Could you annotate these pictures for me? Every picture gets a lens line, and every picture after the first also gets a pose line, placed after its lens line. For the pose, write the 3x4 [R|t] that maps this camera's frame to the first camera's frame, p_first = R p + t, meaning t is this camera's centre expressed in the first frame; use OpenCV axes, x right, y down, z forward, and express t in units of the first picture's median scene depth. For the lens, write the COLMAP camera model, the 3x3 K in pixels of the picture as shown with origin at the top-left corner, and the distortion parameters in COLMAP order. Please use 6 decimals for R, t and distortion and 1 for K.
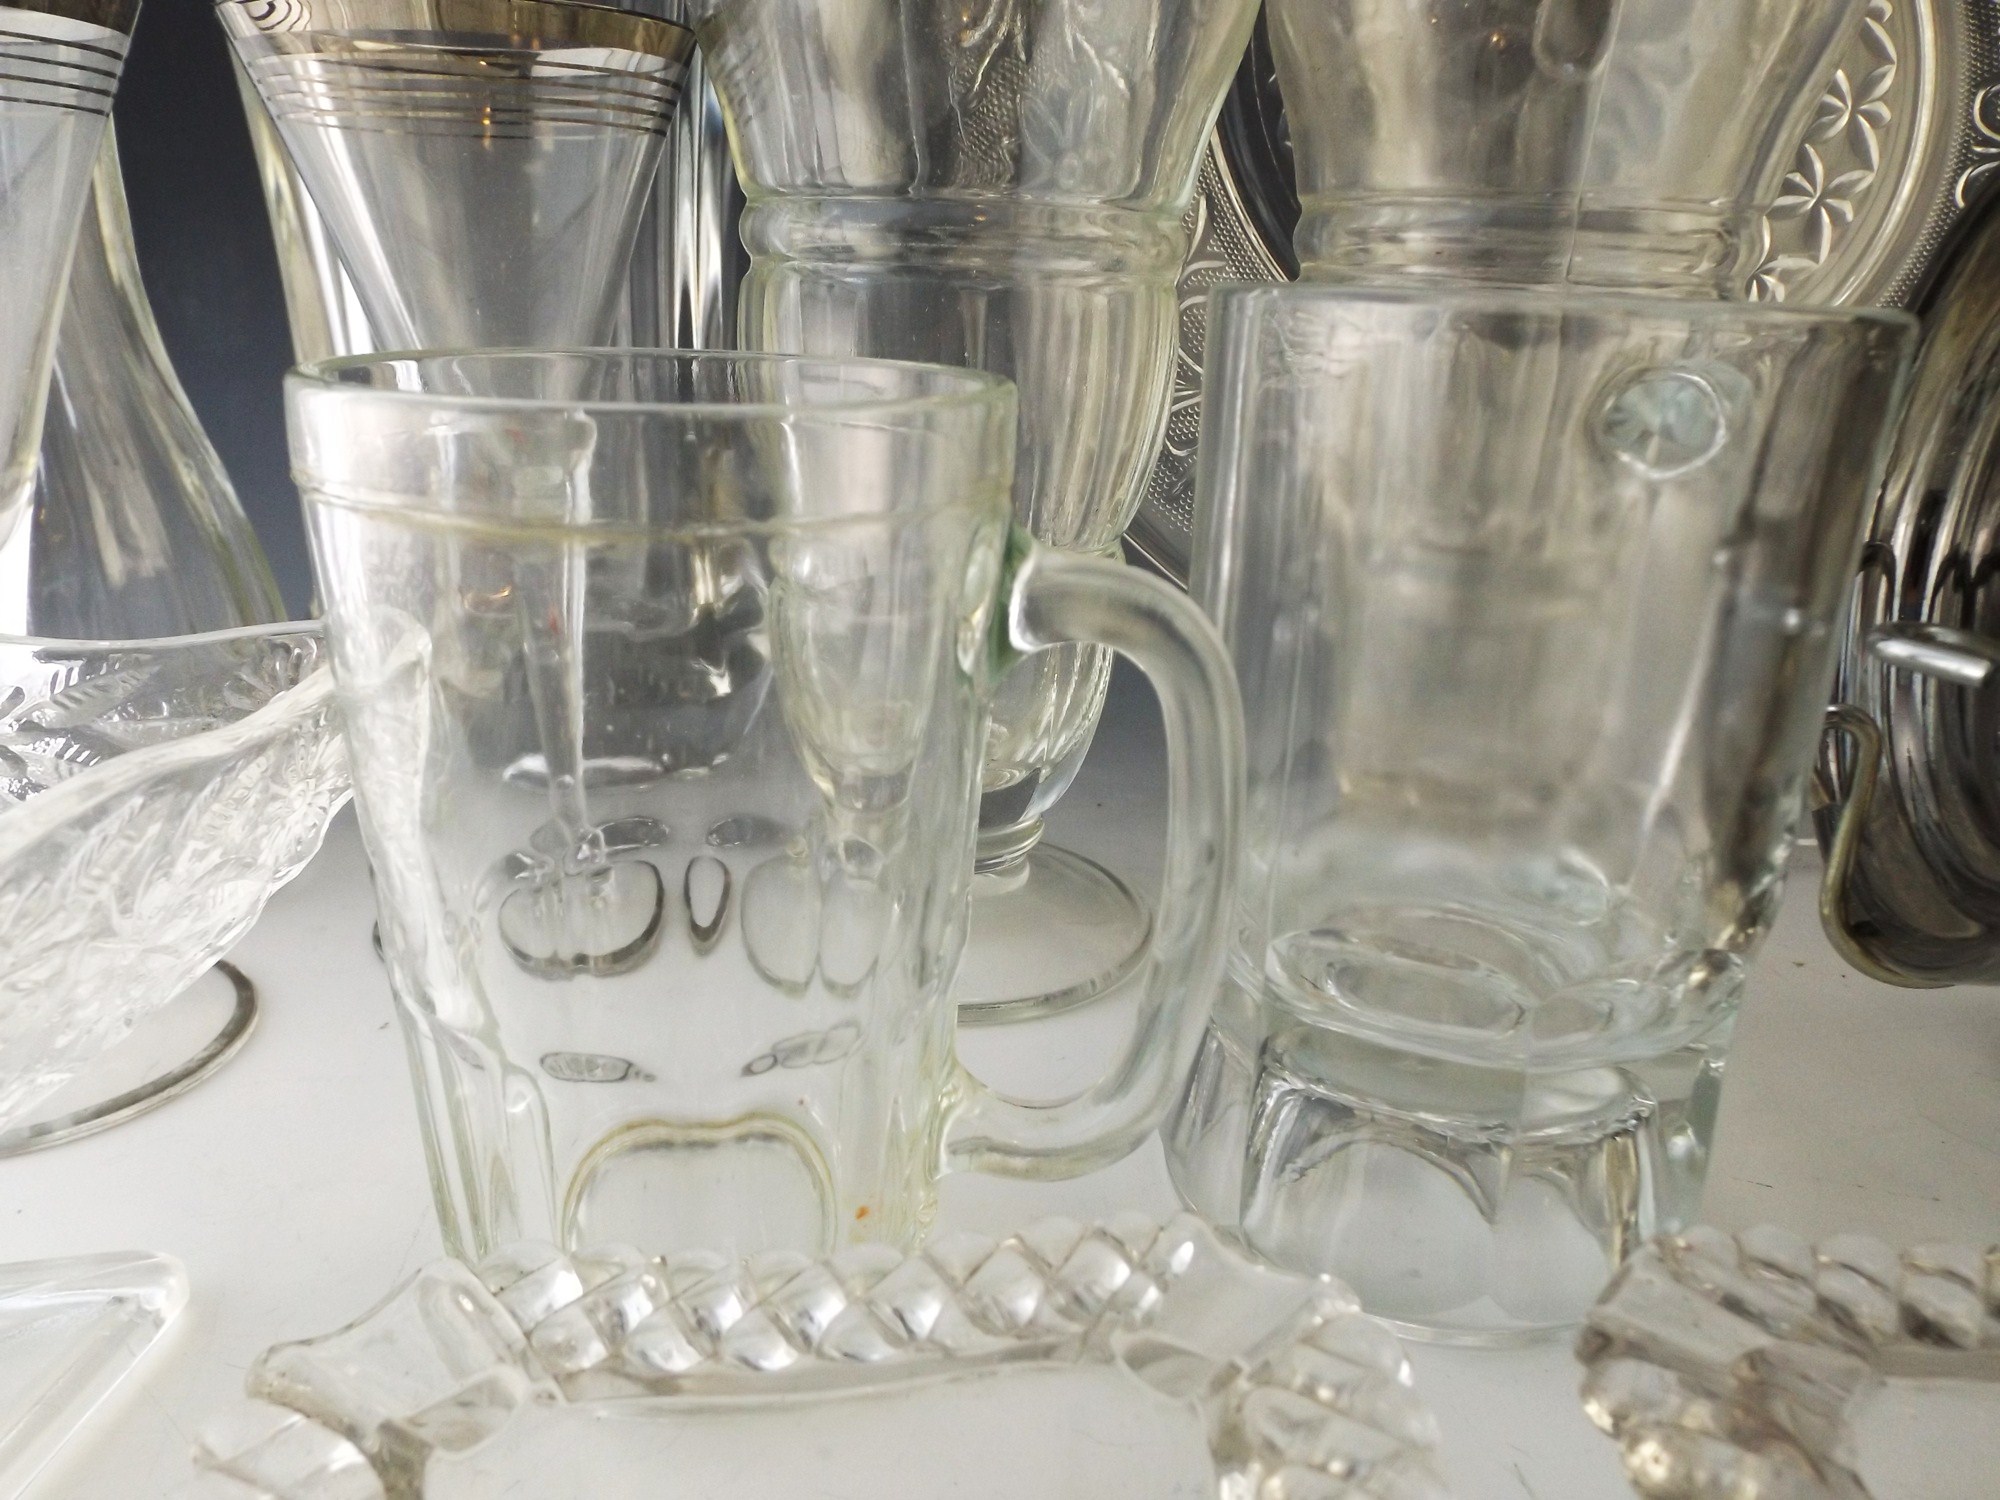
lens RADIAL K [[1453.4, 0, 1000.0], [0, 1453.4, 750.0], [0, 0, 1]] dist [0.008161, -0.051891]
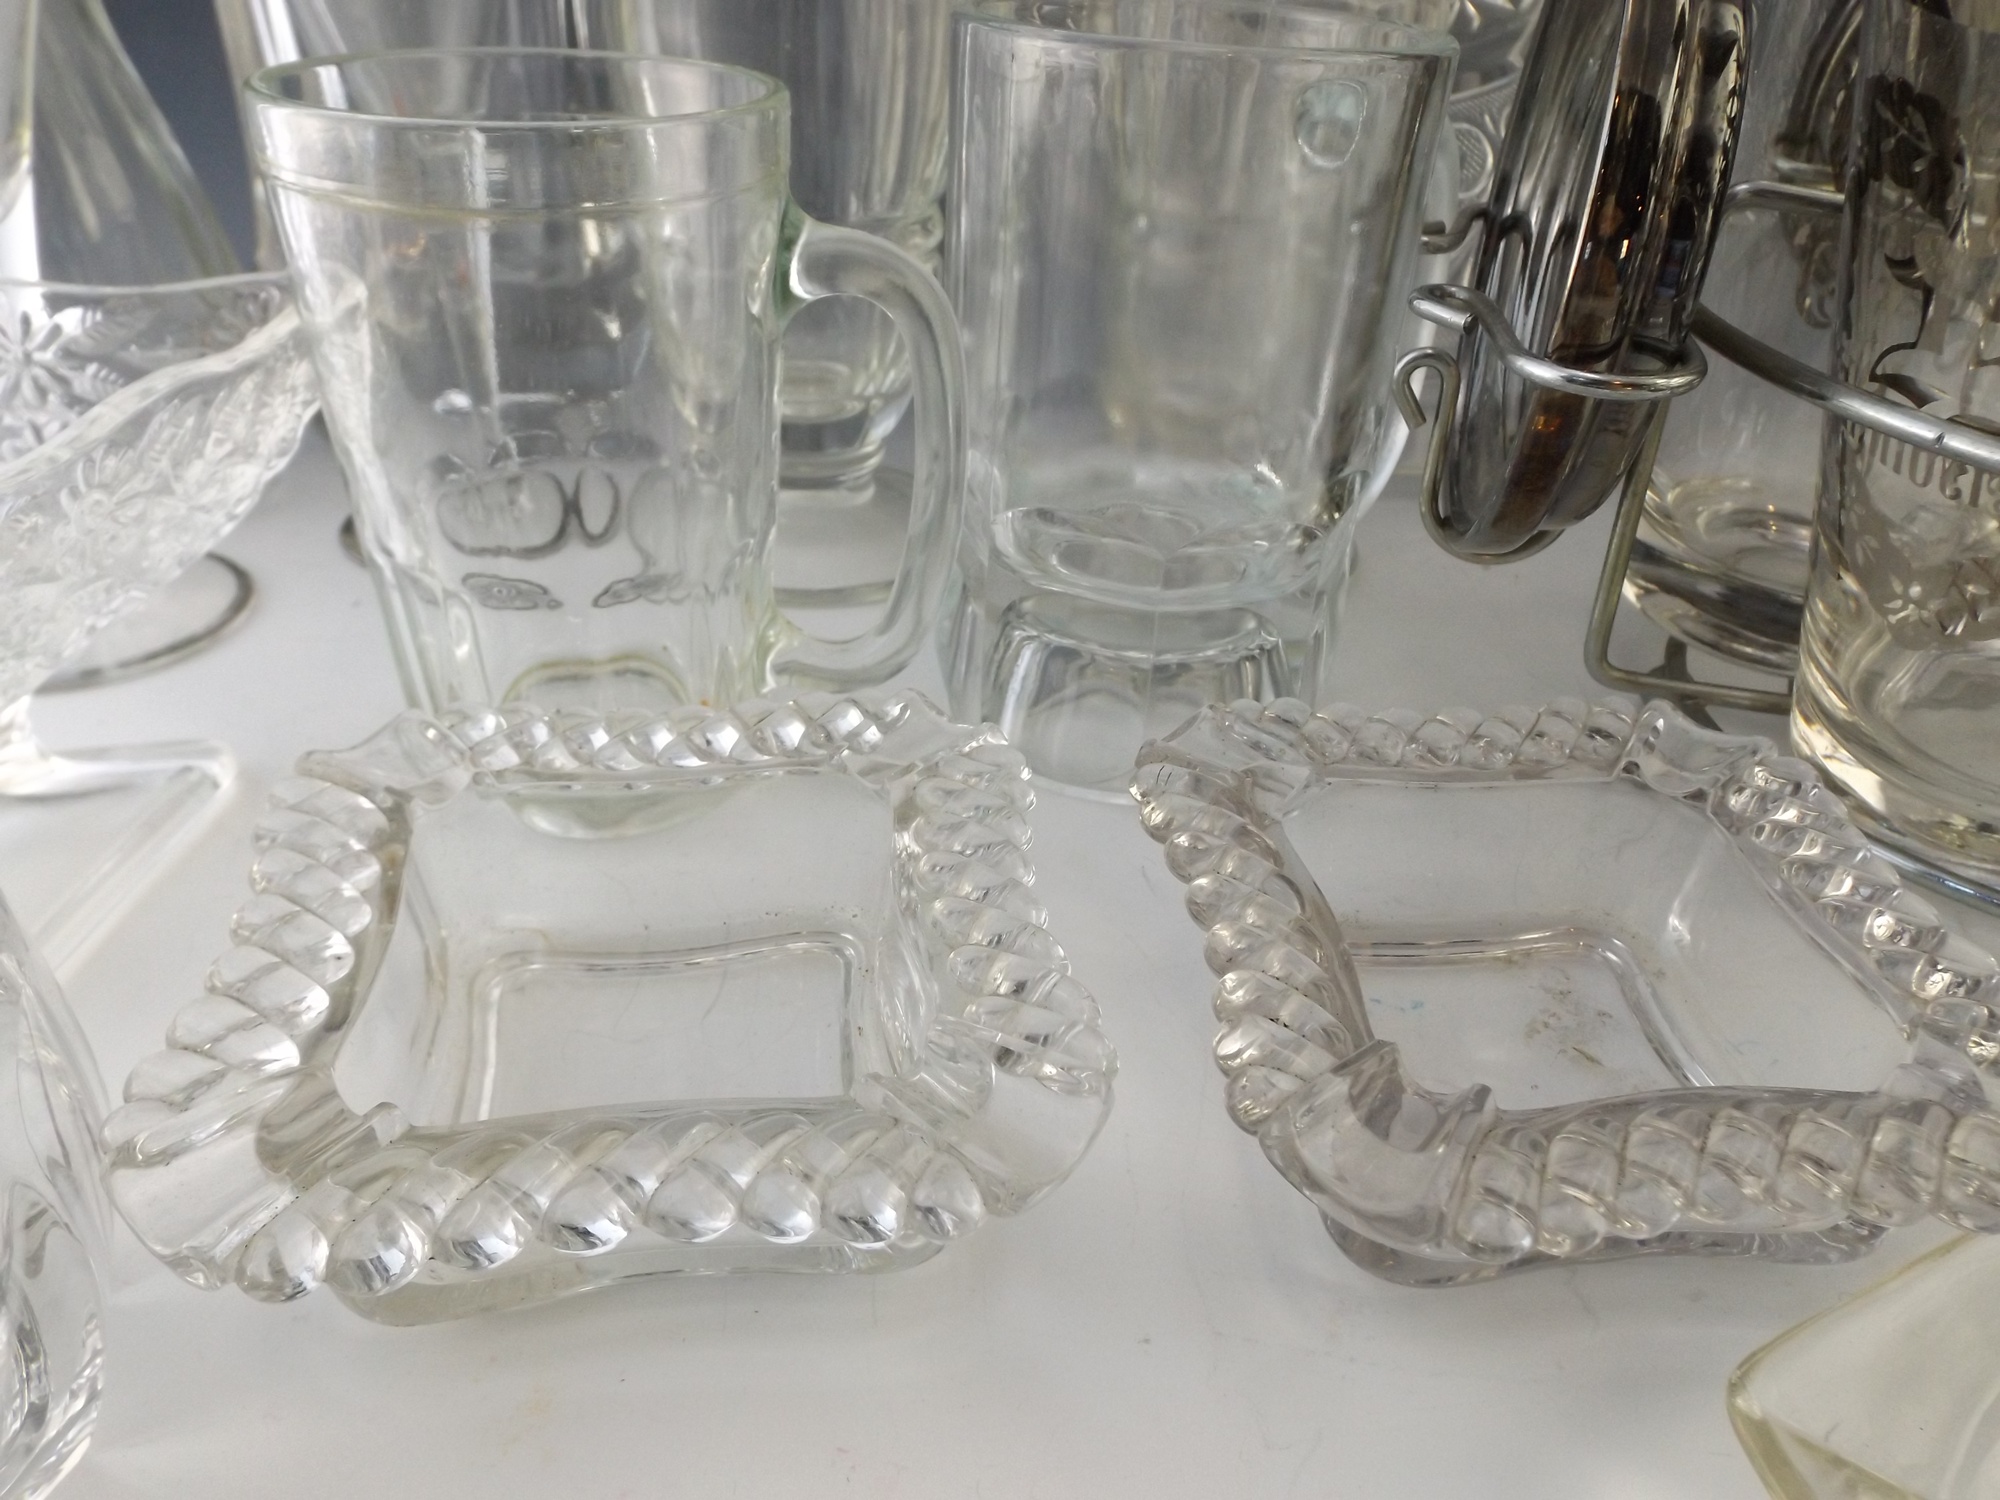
lens RADIAL K [[1440.5, 0, 977.2], [0, 1440.5, 758.5], [0, 0, 1]] dist [-0.006830, -0.000893]
pose [[0.999804, -0.000099, 0.019788, 0.147095], [-0.004574, 0.971750, 0.235970, 0.030560], [-0.019252, -0.236014, 0.971559, -0.403867]]
